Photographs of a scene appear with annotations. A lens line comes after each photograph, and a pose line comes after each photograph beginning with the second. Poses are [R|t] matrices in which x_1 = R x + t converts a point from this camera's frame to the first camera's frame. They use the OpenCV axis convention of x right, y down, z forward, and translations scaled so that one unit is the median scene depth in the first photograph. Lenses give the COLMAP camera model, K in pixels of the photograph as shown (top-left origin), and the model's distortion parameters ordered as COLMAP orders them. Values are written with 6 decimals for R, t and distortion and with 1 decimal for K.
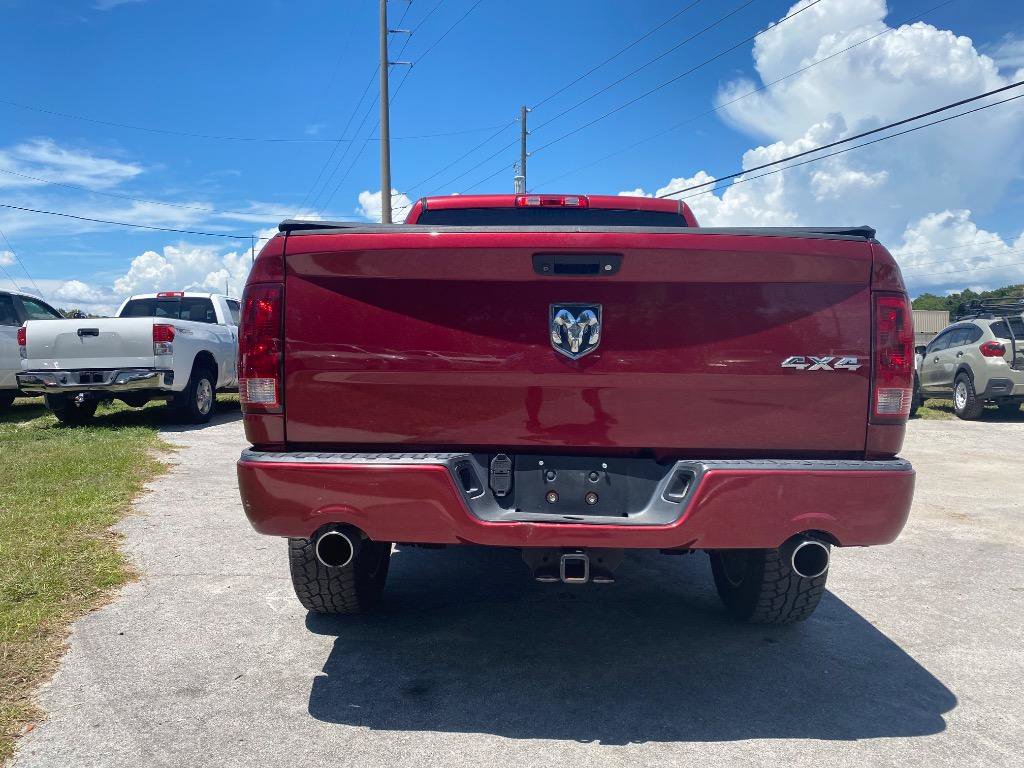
lens RADIAL K [[781.8, 0, 505.2], [0, 781.8, 385.8], [0, 0, 1]] dist [0.020071, -0.017765]
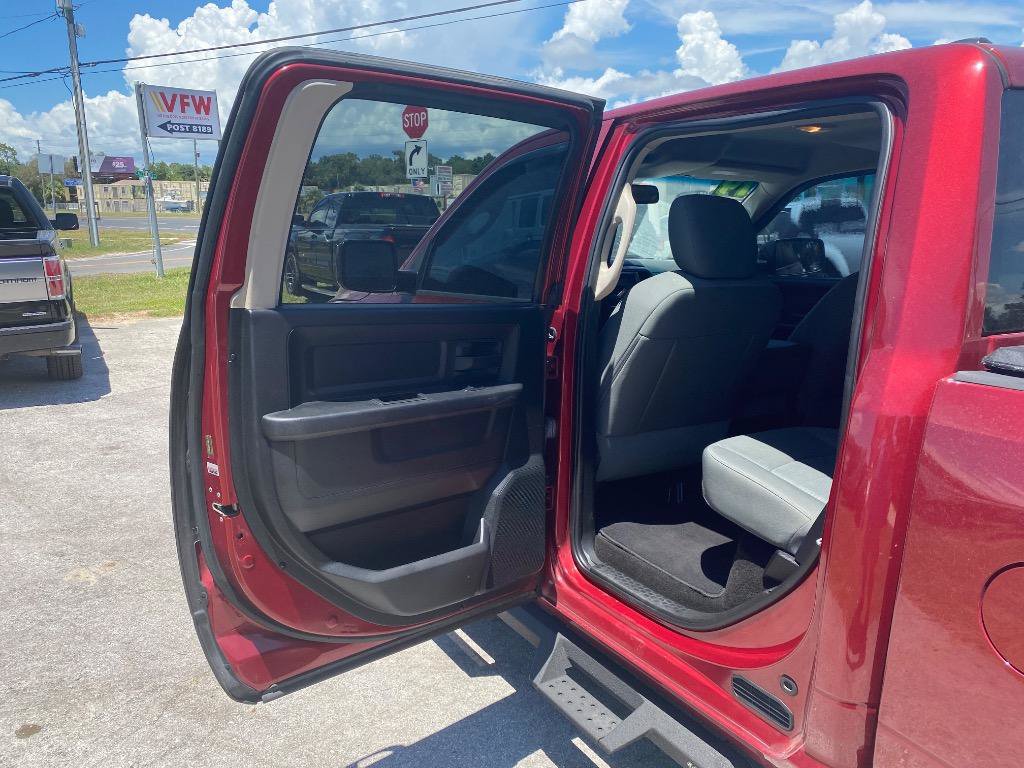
lens RADIAL K [[781.8, 0, 512.1], [0, 781.8, 389.9], [0, 0, 1]] dist [0.020071, -0.017765]
pose [[0.842150, -0.121143, 0.525460, -0.397753], [0.023450, 0.981744, 0.188754, -0.137844], [-0.538733, -0.146637, 0.829617, 0.678494]]
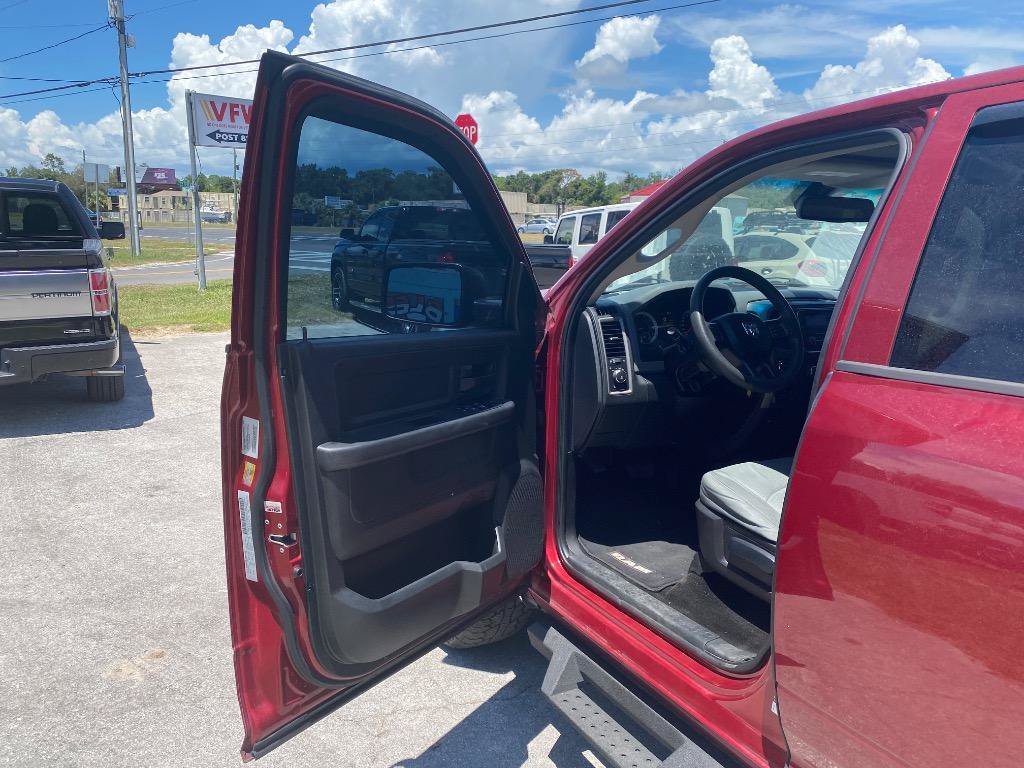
lens RADIAL K [[781.8, 0, 507.2], [0, 781.8, 381.5], [0, 0, 1]] dist [0.020071, -0.017765]
pose [[0.864261, -0.081553, 0.496390, -0.397862], [0.002547, 0.987468, 0.157799, -0.143619], [-0.503038, -0.135116, 0.853637, 0.858920]]
